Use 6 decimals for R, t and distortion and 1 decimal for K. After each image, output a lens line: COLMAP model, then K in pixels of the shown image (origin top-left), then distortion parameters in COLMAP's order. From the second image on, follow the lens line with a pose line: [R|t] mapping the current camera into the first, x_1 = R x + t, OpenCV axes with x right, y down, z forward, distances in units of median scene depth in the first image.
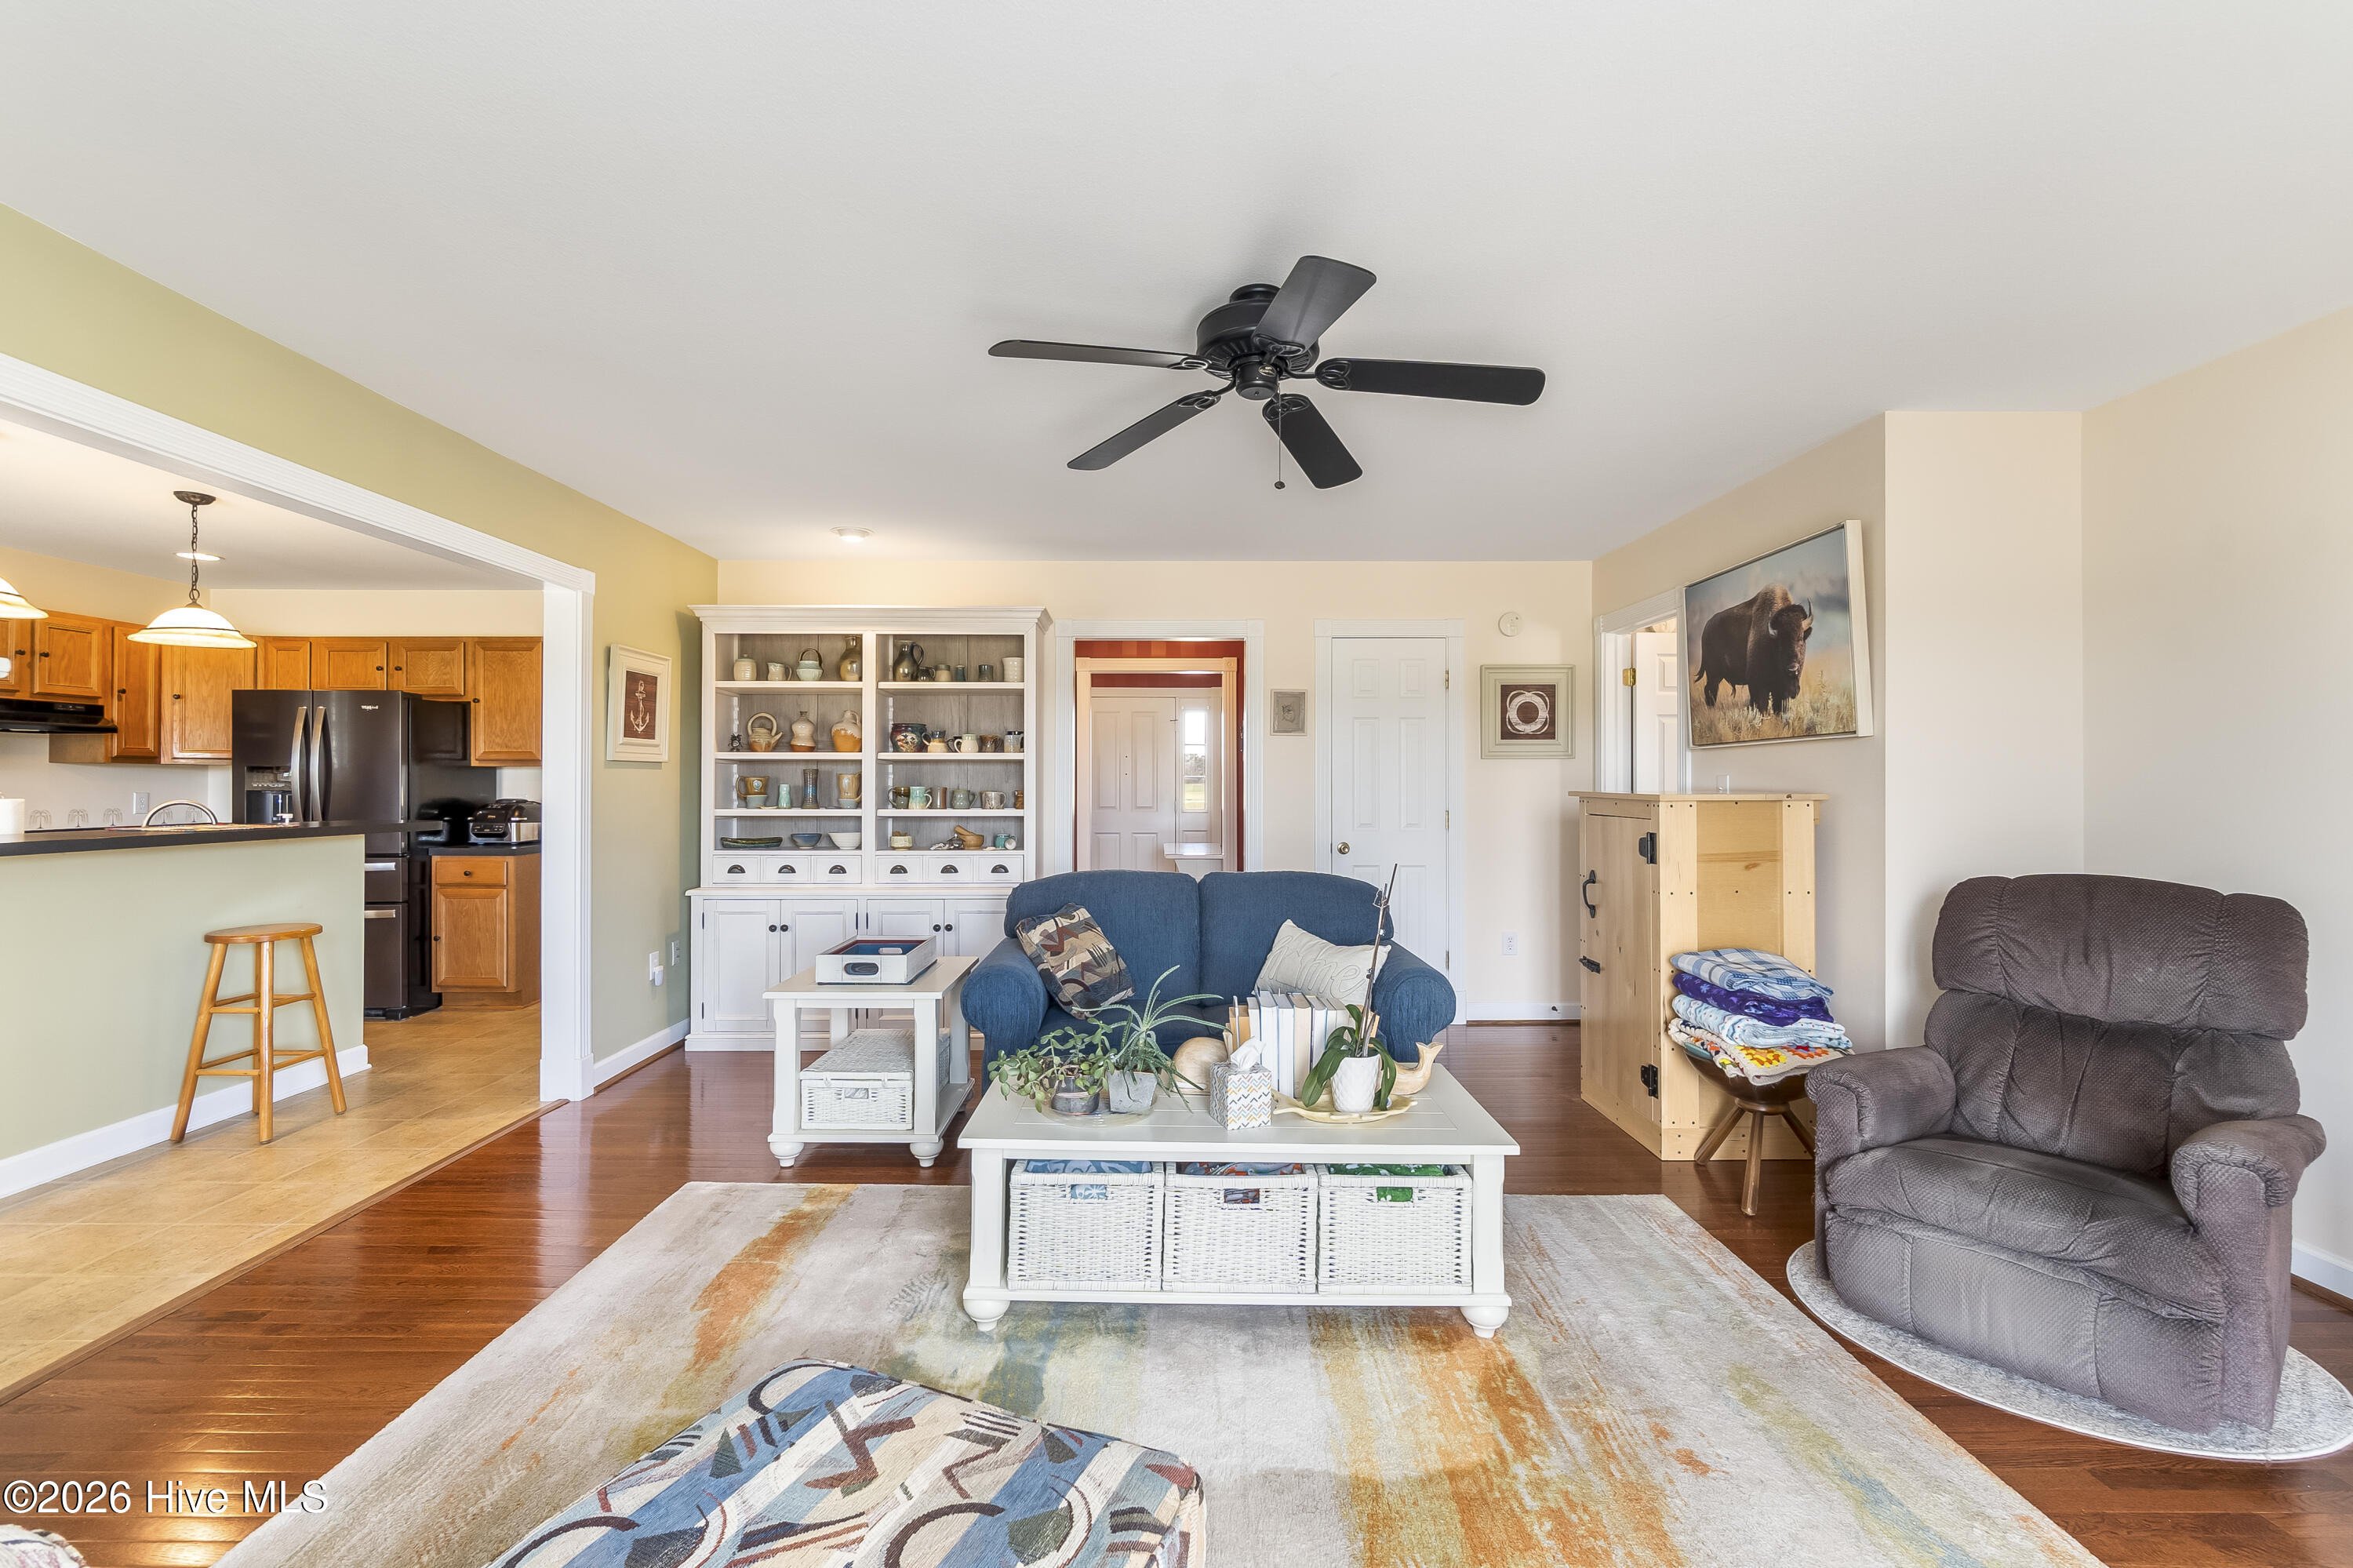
lens RADIAL K [[1020.5, 0, 1158.5], [0, 1020.5, 780.0], [0, 0, 1]] dist [-0.005586, 0.000758]
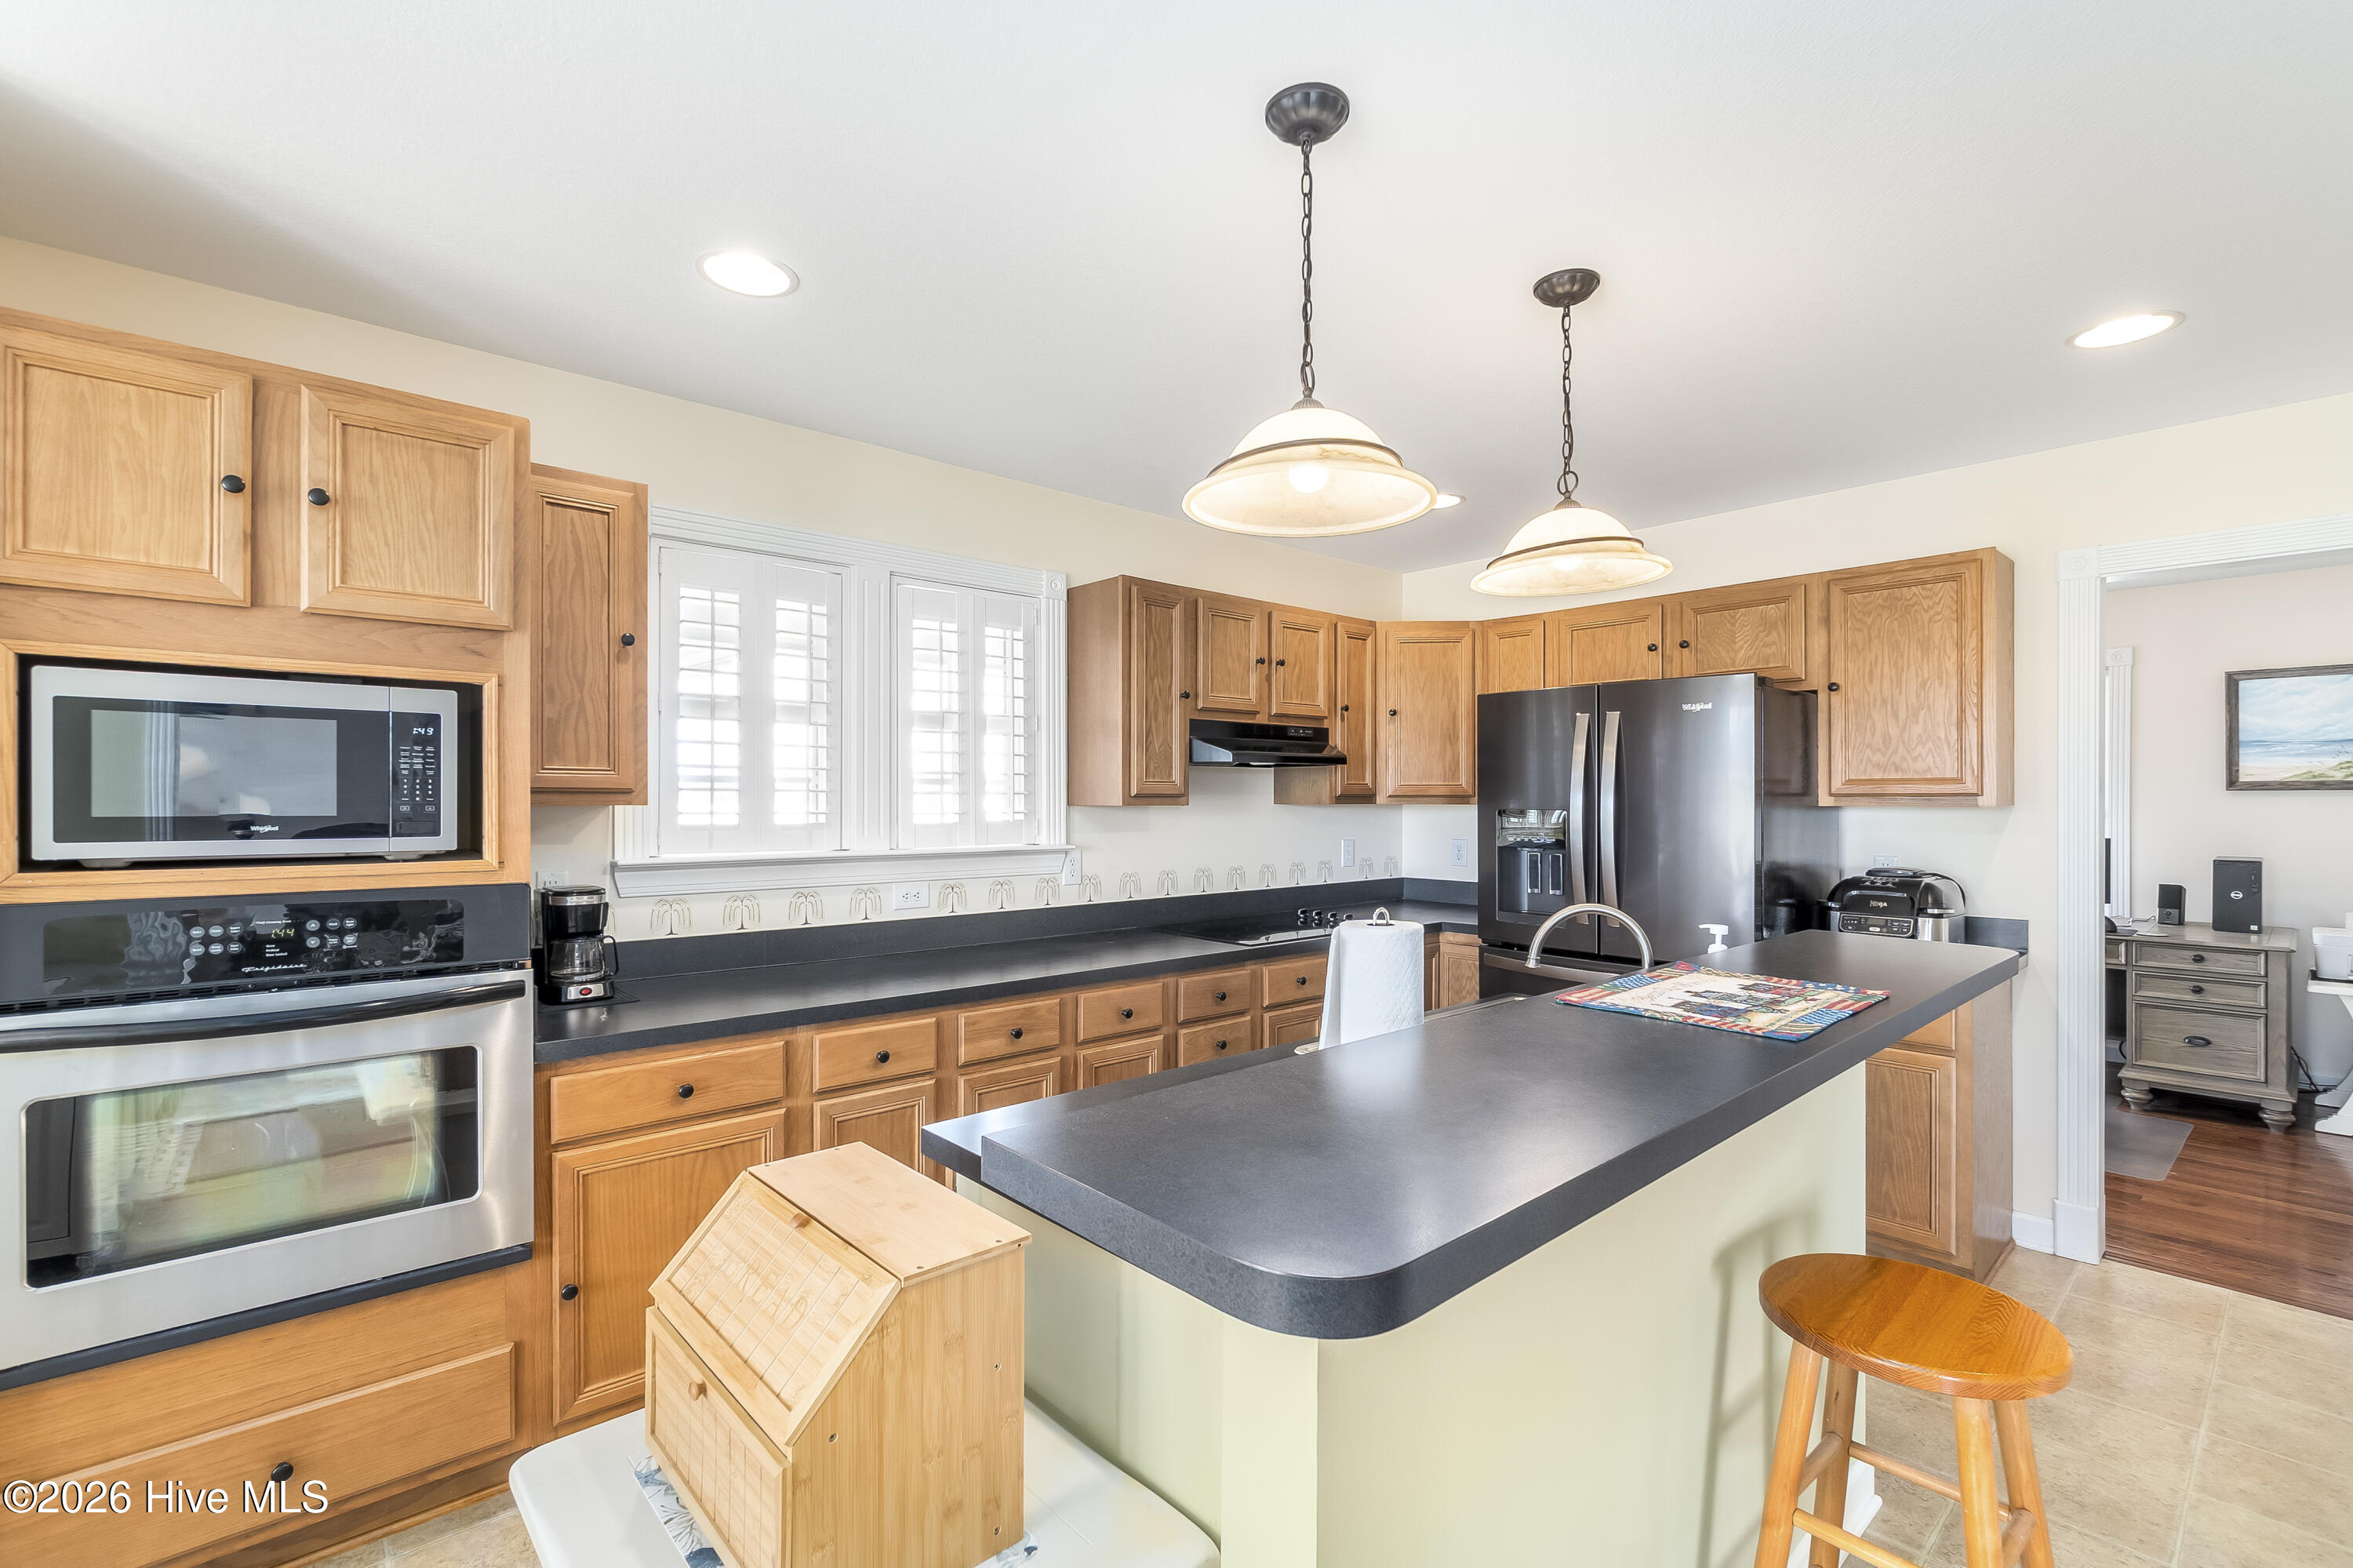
lens RADIAL K [[1022.1, 0, 1170.8], [0, 1022.1, 807.1], [0, 0, 1]] dist [-0.018973, 0.000065]
pose [[0.668323, 0.003019, -0.743865, -0.574485], [0.006515, 0.999930, 0.009911, -0.023912], [0.743843, -0.011470, 0.668256, 0.421407]]
